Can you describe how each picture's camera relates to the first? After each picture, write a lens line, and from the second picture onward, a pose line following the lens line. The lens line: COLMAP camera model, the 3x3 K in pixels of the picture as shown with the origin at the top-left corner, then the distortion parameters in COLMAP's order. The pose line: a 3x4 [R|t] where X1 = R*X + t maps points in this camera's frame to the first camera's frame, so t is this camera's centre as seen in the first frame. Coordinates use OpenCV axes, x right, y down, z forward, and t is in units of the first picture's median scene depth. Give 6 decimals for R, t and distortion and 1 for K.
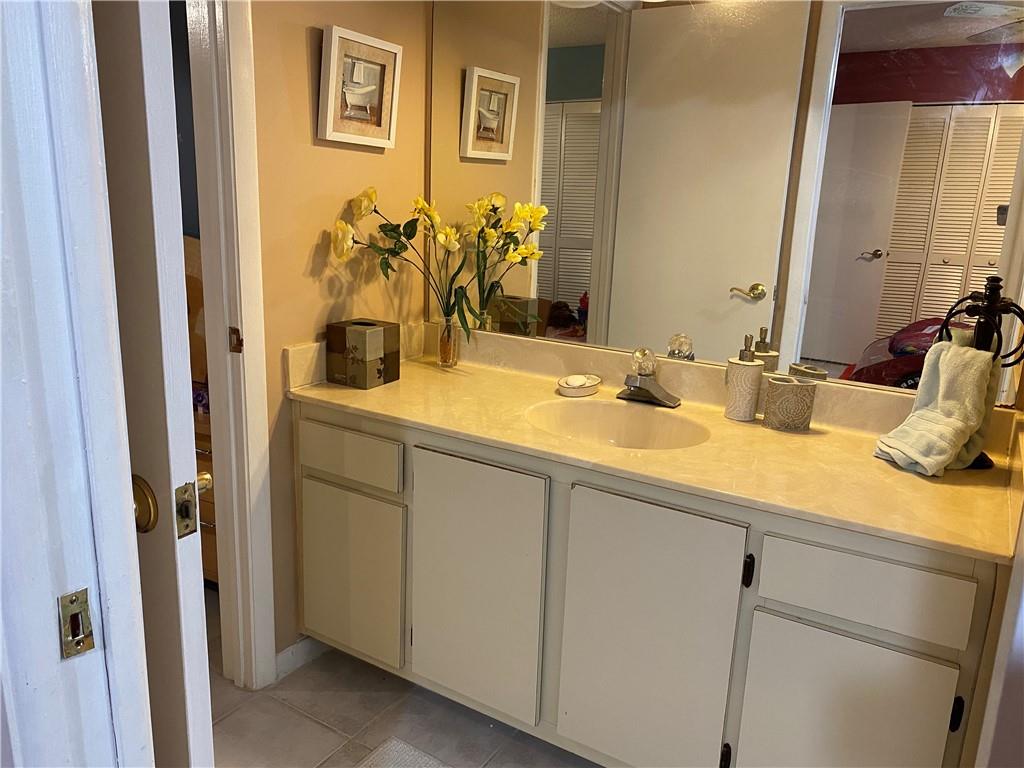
lens RADIAL K [[778.0, 0, 508.7], [0, 778.0, 377.8], [0, 0, 1]] dist [0.057051, -0.054425]
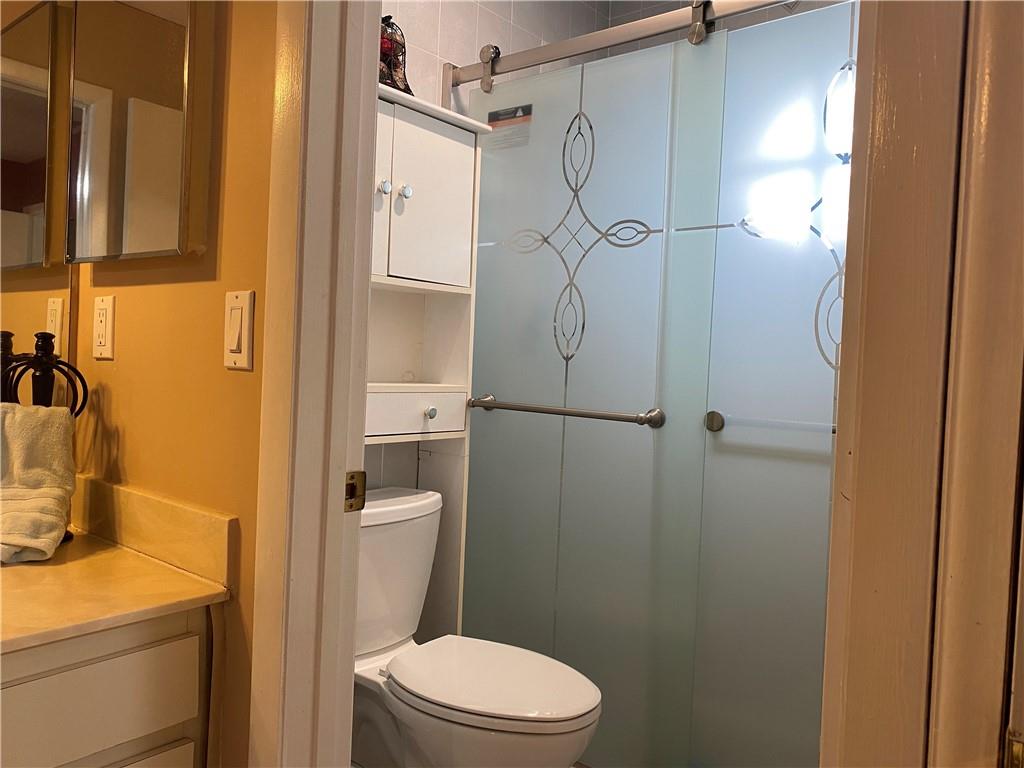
lens RADIAL K [[778.0, 0, 508.7], [0, 778.0, 377.8], [0, 0, 1]] dist [0.057051, -0.054425]
pose [[0.142711, -0.050973, 0.988451, -0.199021], [0.195739, 0.980402, 0.022297, 0.014620], [-0.970216, 0.190297, 0.149892, 0.373466]]
